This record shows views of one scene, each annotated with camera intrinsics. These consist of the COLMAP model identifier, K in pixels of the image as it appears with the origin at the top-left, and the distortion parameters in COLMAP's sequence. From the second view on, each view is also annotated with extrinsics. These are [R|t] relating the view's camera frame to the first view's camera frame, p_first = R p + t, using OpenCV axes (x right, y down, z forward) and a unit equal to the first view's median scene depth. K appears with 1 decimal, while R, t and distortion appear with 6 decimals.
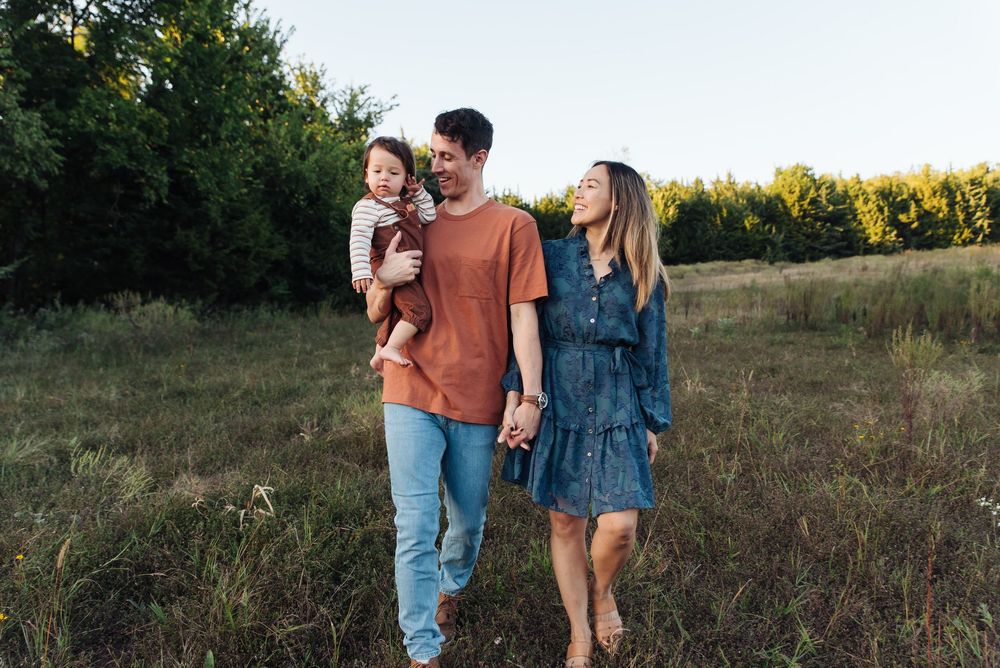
lens RADIAL K [[801.1, 0, 498.1], [0, 801.1, 327.1], [0, 0, 1]] dist [0.002112, 0.003405]
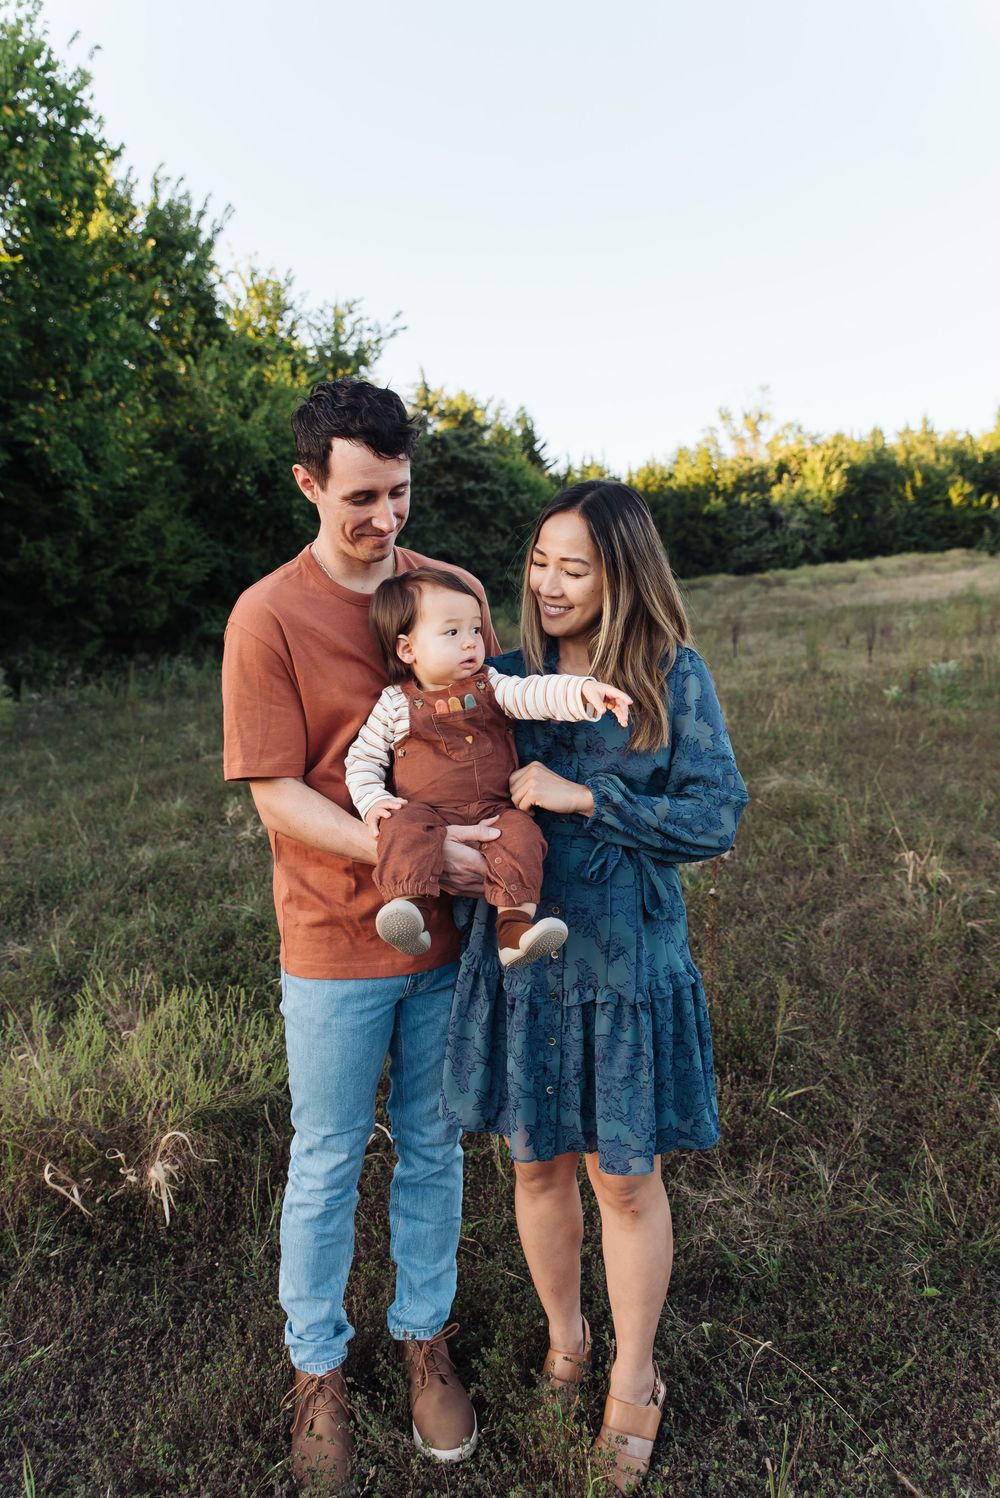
lens RADIAL K [[1090.3, 0, 494.8], [0, 1090.3, 746.8], [0, 0, 1]] dist [0.008534, 0.003660]
pose [[0.996020, -0.018605, -0.087167, 0.028617], [0.025992, 0.996094, 0.084392, -0.023279], [0.085257, -0.086321, 0.992613, 0.175484]]
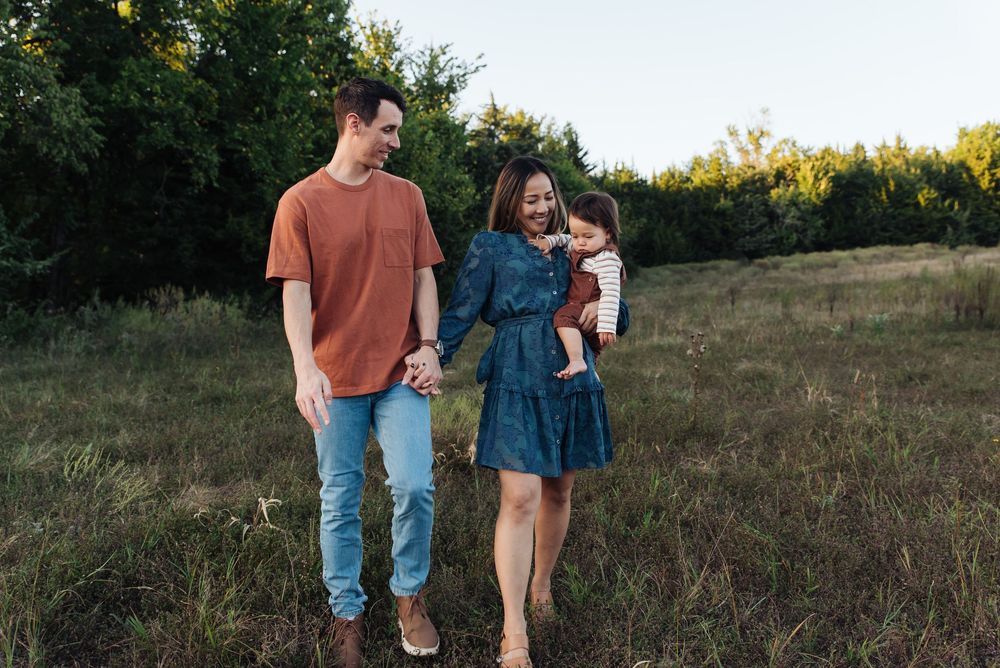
lens RADIAL K [[954.8, 0, 500.8], [0, 954.8, 333.4], [0, 0, 1]] dist [0.004923, 0.000000]
pose [[0.992957, -0.001991, -0.118456, 0.018184], [0.002523, 0.999987, 0.004339, 0.002773], [0.118446, -0.004608, 0.992950, -0.004627]]
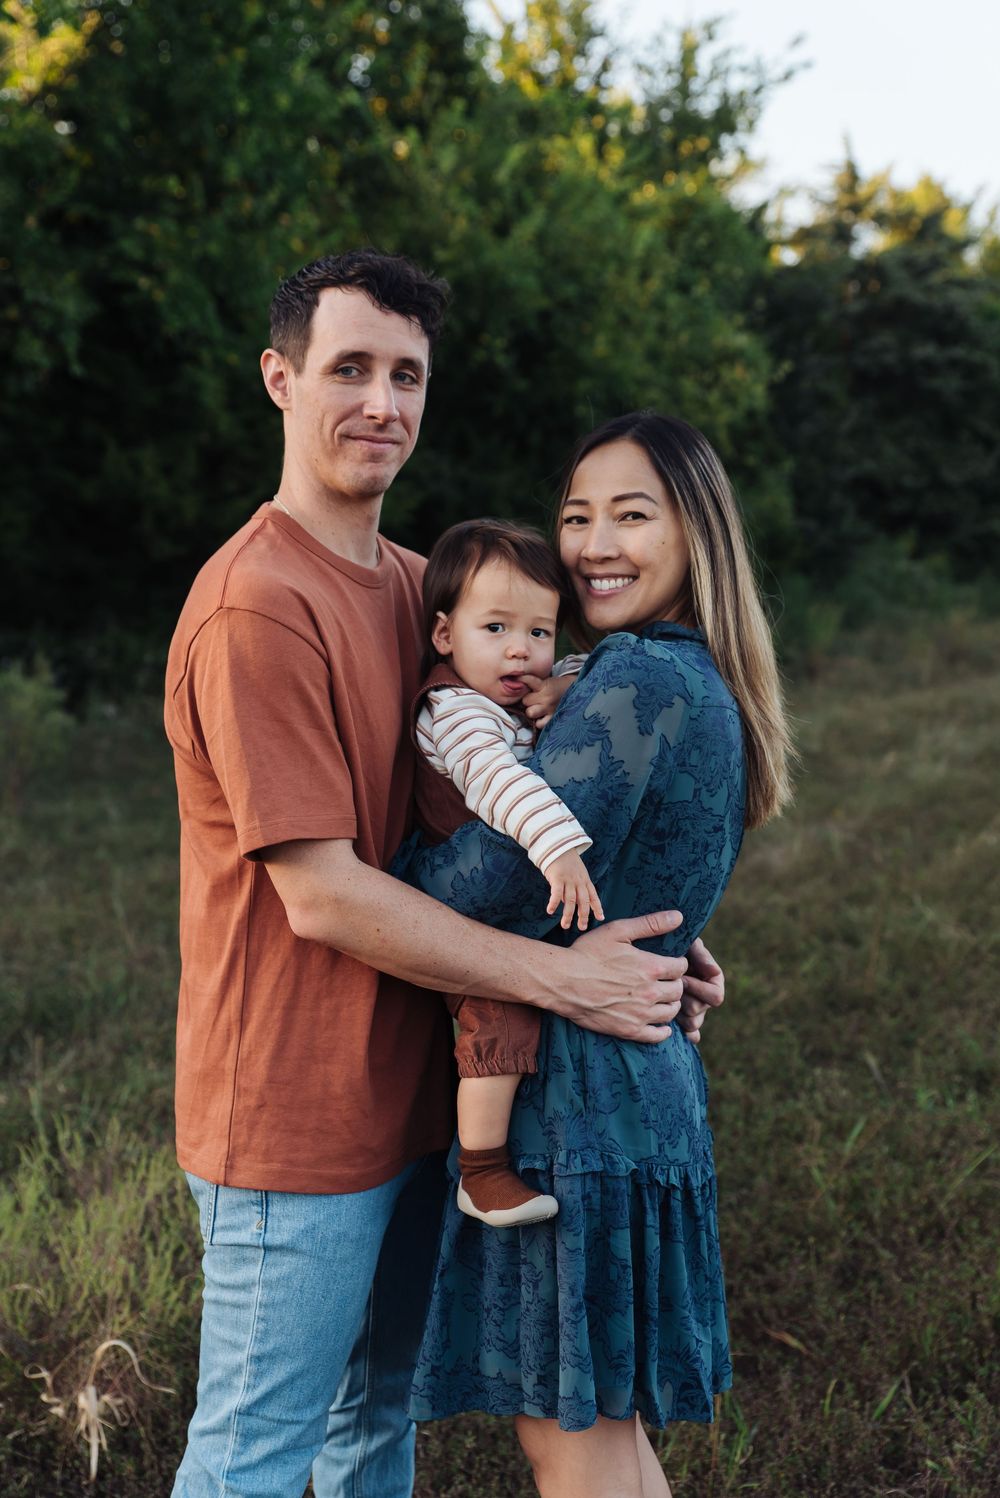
lens RADIAL K [[2073.9, 0, 488.5], [0, 2073.9, 753.4], [0, 0, 1]] dist [0.024920, 0.000000]
pose [[0.948449, 0.027682, -0.315717, 0.060188], [-0.015305, 0.999017, 0.041614, -0.022905], [0.316559, -0.034637, 0.947940, 0.147839]]
